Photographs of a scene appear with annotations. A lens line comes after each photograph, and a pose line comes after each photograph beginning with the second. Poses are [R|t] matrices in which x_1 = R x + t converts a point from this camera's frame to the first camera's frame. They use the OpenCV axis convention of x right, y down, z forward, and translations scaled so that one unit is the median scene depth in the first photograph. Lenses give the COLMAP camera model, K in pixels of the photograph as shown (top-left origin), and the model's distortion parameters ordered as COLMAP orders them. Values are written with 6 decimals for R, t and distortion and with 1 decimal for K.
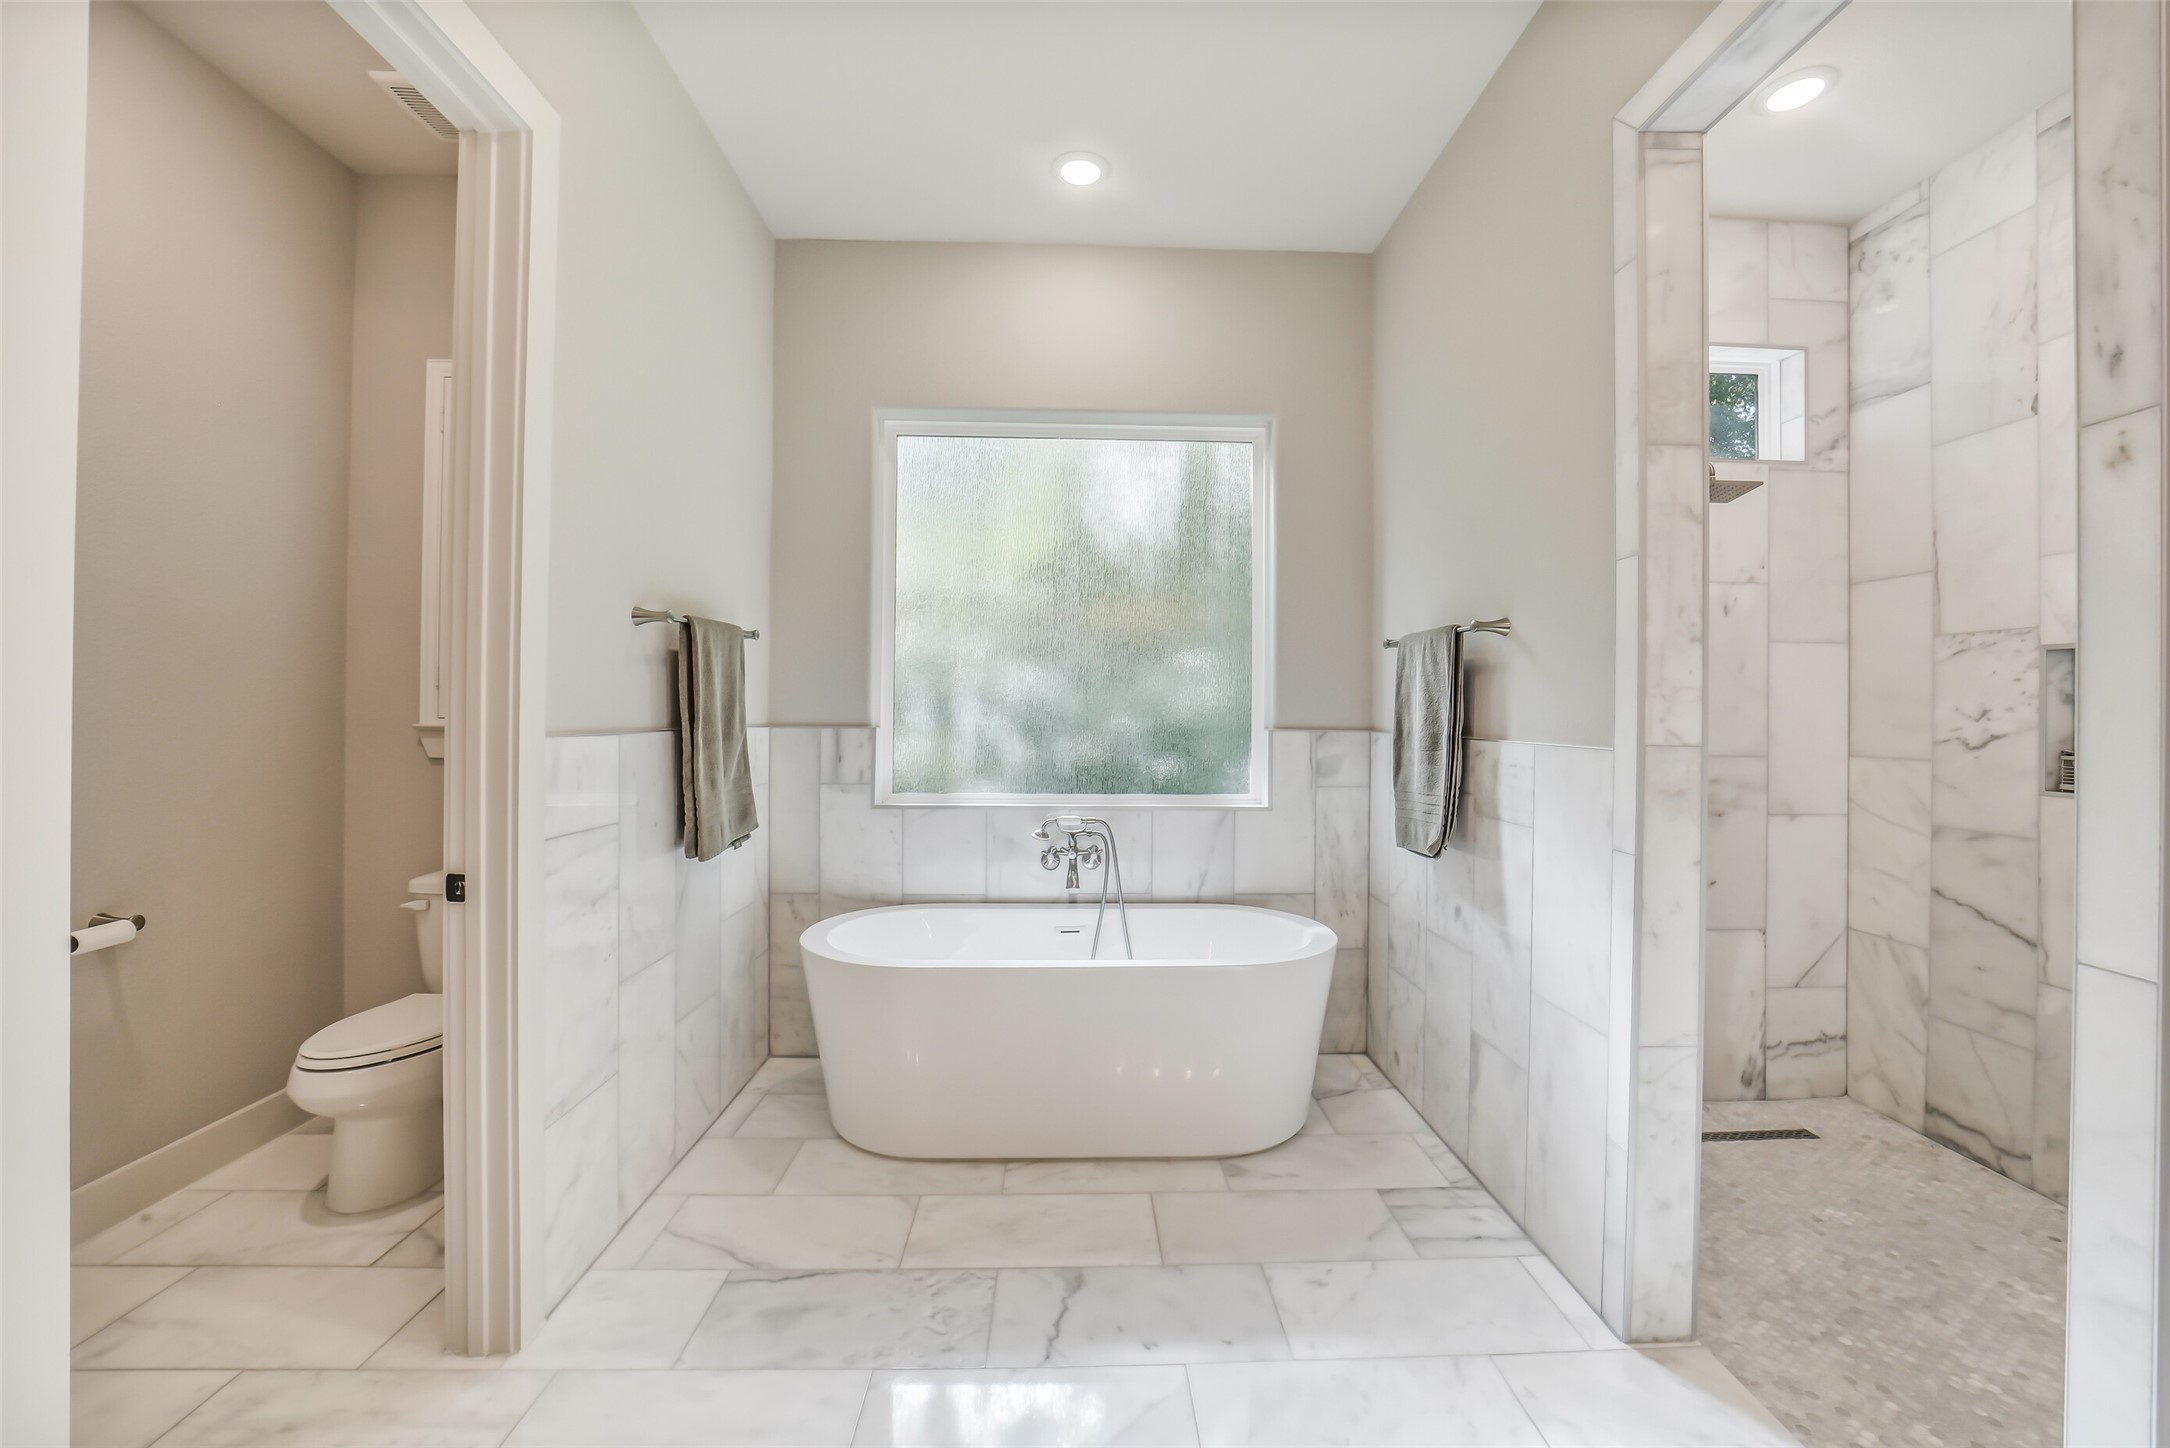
lens RADIAL K [[853.2, 0, 1093.8], [0, 853.2, 704.9], [0, 0, 1]] dist [-0.036141, 0.007303]
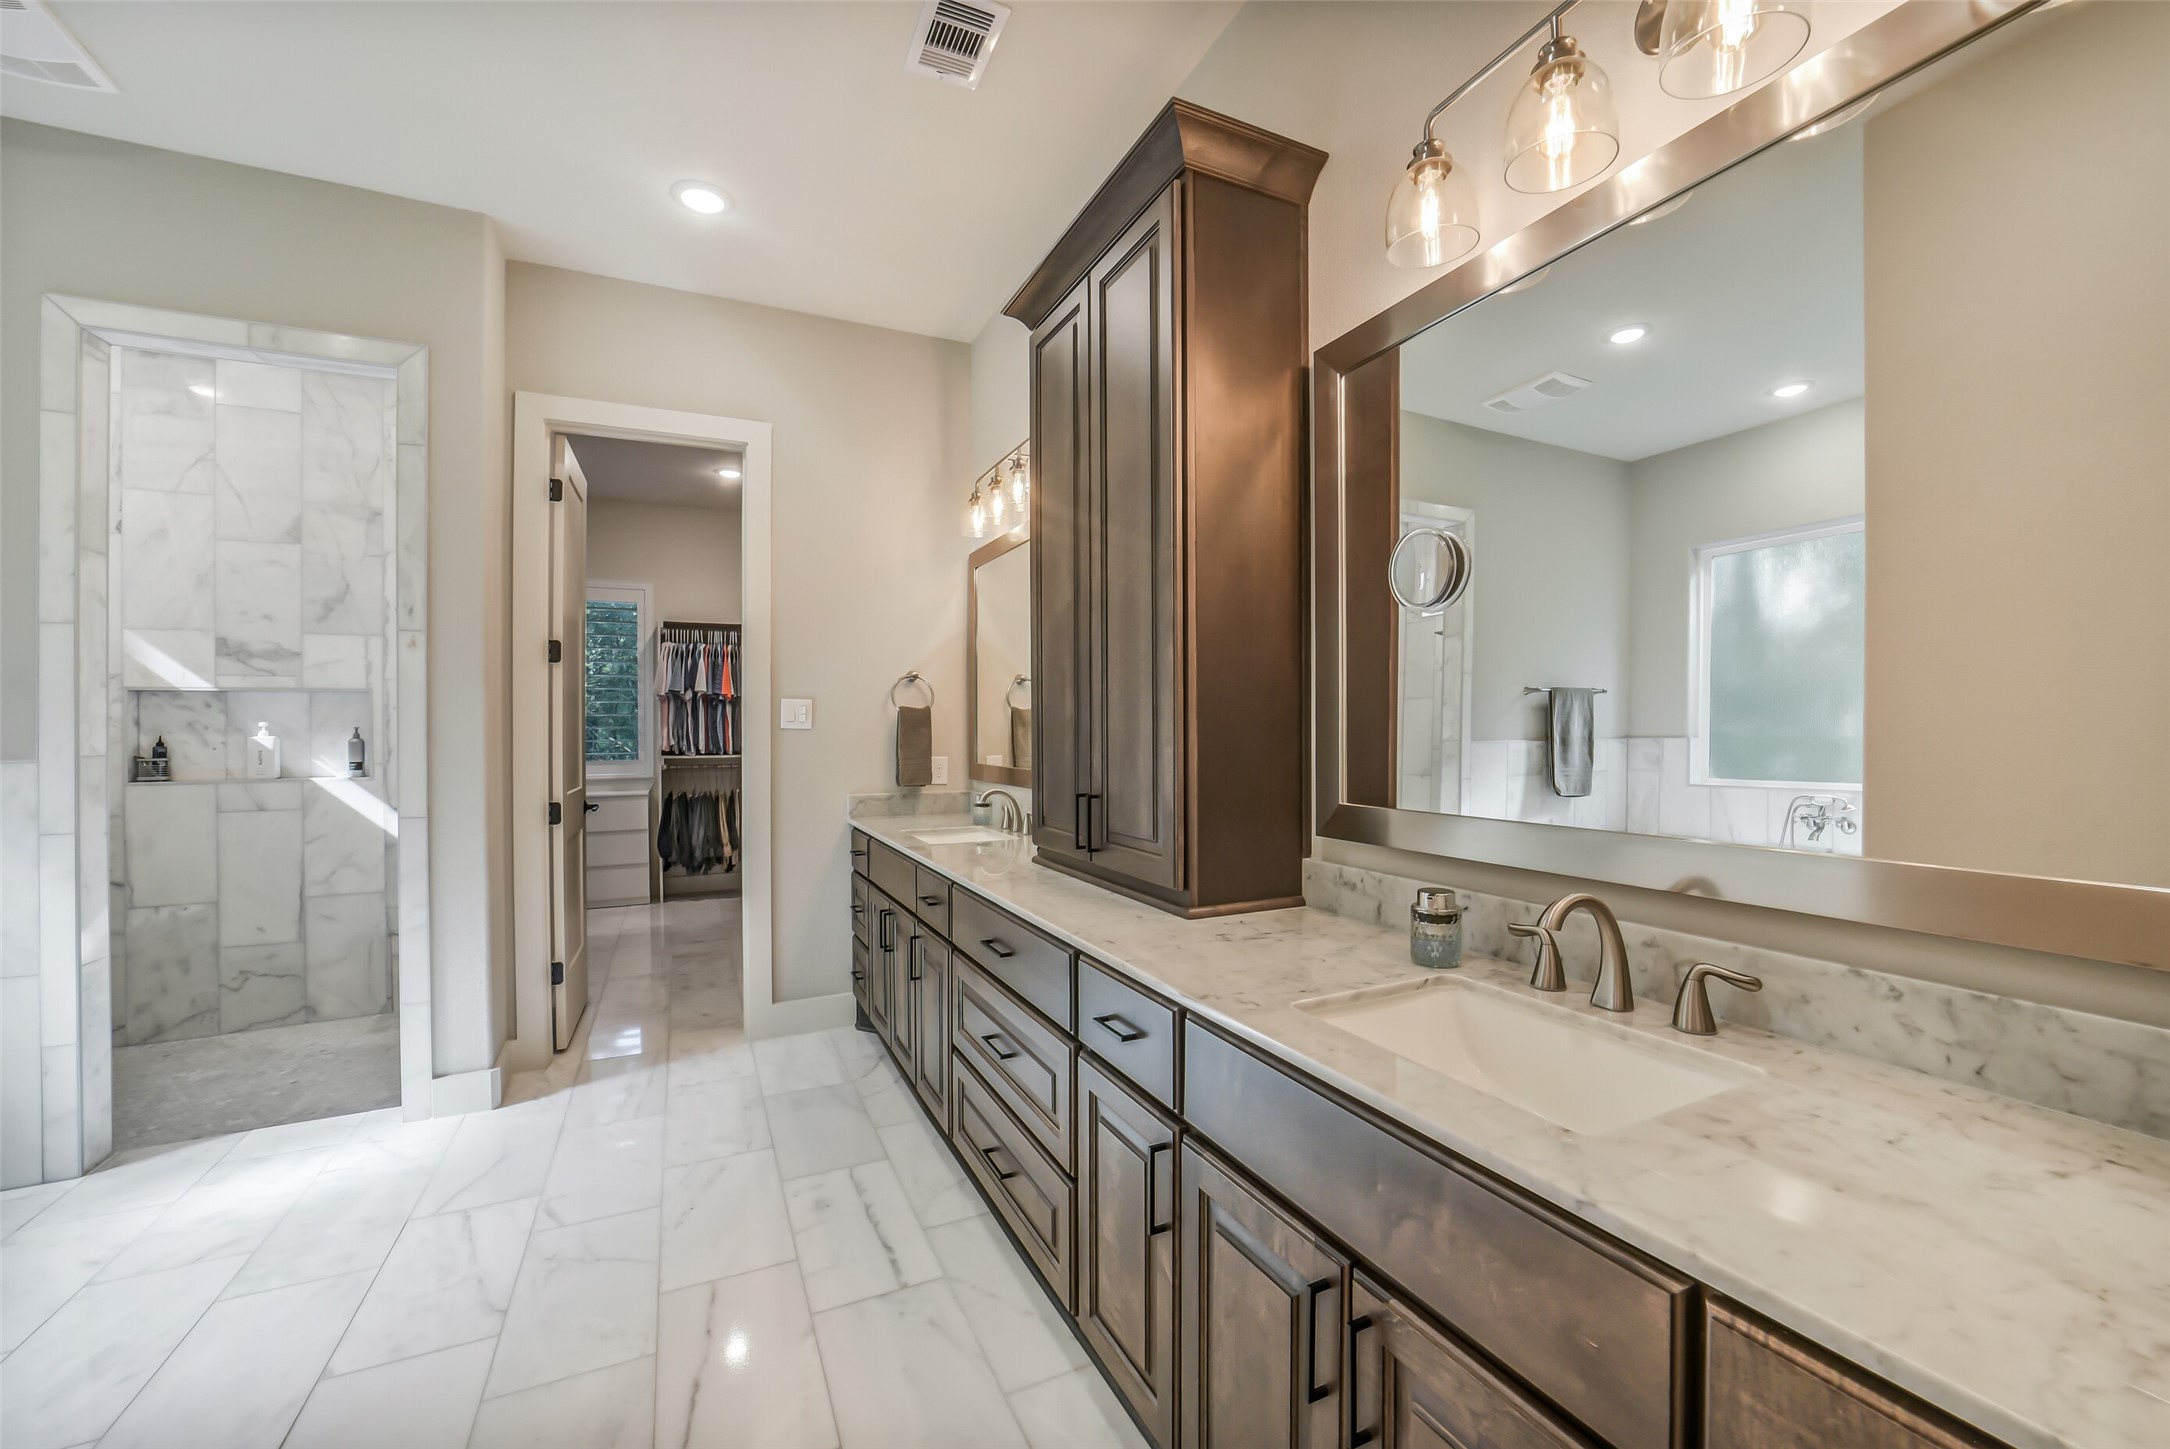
lens RADIAL K [[853.2, 0, 1100.4], [0, 853.2, 727.3], [0, 0, 1]] dist [-0.036141, 0.007303]
pose [[-0.418704, -0.006258, 0.908101, -0.873668], [-0.000185, 0.999977, 0.006806, -0.007565], [-0.908123, 0.002682, -0.418695, -0.000779]]
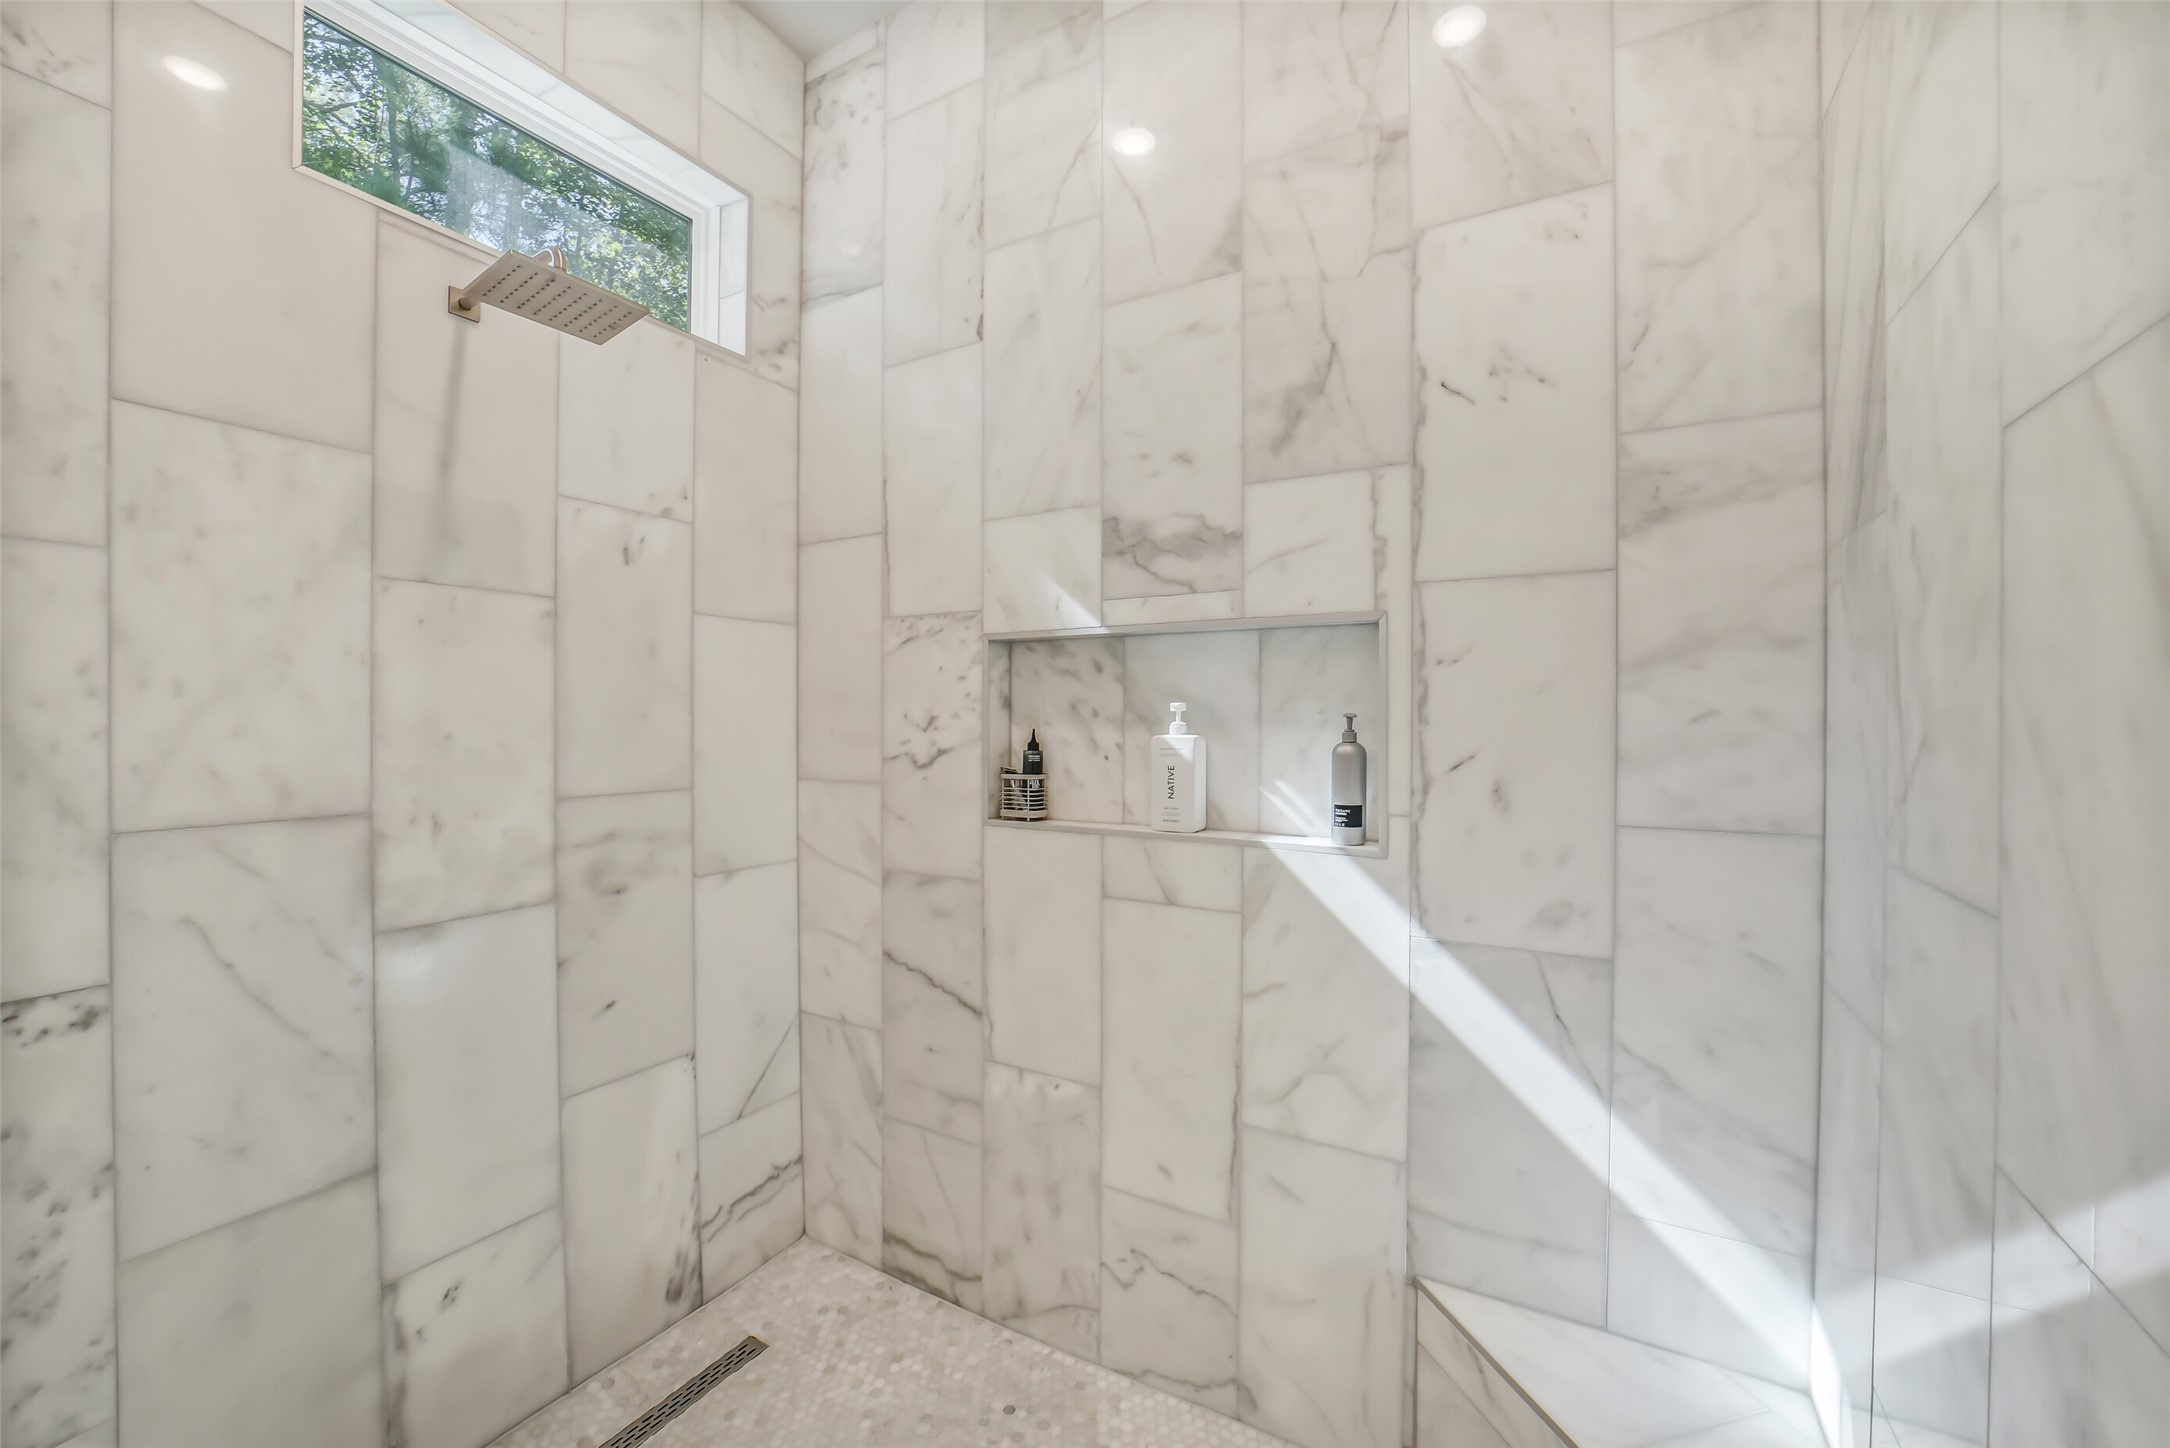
lens RADIAL K [[853.2, 0, 1085.5], [0, 853.2, 722.7], [0, 0, 1]] dist [-0.036141, 0.007303]
pose [[0.534871, -0.014436, 0.844810, 0.458007], [-0.000430, 0.999849, 0.017357, -0.001851], [-0.844933, -0.009647, 0.534785, 0.429559]]
